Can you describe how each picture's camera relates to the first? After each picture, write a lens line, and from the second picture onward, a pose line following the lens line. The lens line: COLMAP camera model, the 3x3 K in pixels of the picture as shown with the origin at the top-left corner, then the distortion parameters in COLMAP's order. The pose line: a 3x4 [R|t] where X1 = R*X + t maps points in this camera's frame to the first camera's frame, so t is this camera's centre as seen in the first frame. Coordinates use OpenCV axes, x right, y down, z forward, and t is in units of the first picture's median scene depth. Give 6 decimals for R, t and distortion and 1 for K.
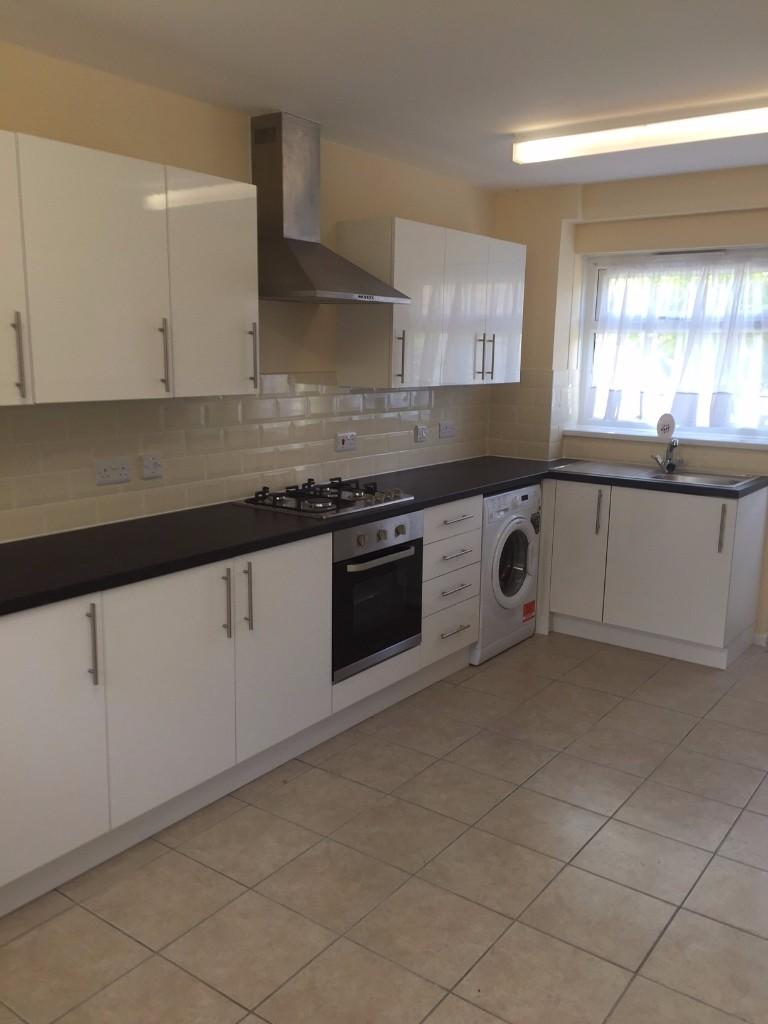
lens RADIAL K [[868.6, 0, 382.1], [0, 868.6, 510.7], [0, 0, 1]] dist [0.011728, -0.030593]
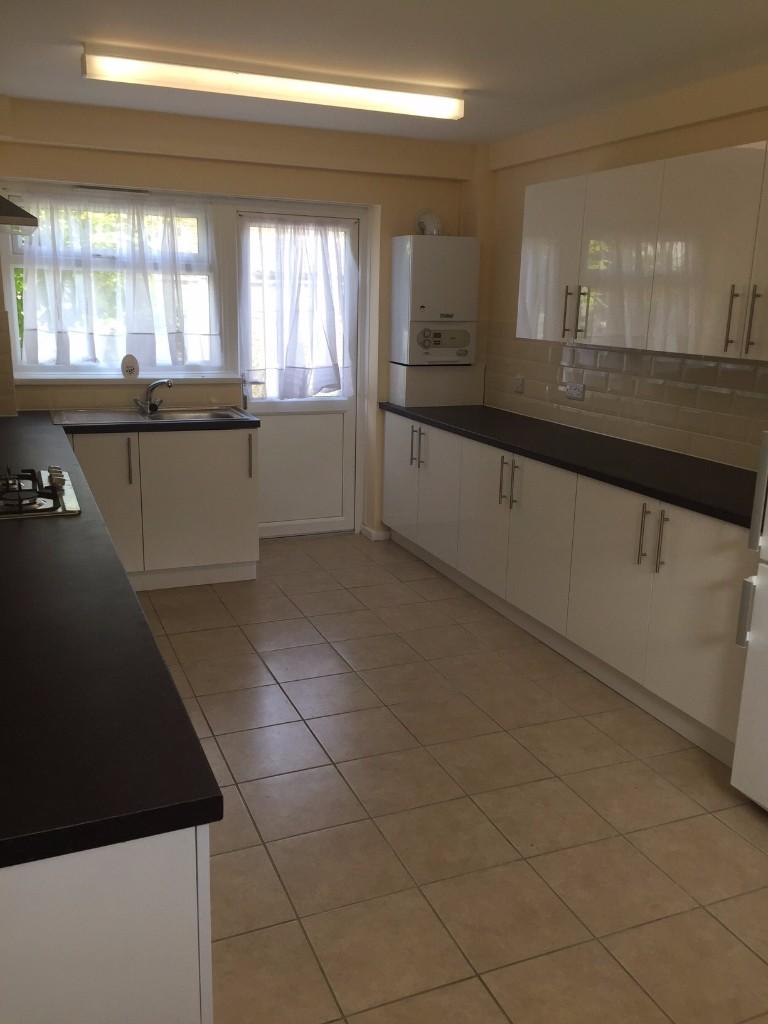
lens RADIAL K [[868.6, 0, 385.1], [0, 868.6, 514.9], [0, 0, 1]] dist [0.011728, -0.030593]
pose [[0.502079, -0.208764, 0.839246, -0.410208], [0.134674, 0.977462, 0.162577, -0.055074], [-0.854272, 0.031399, 0.518878, 0.238363]]
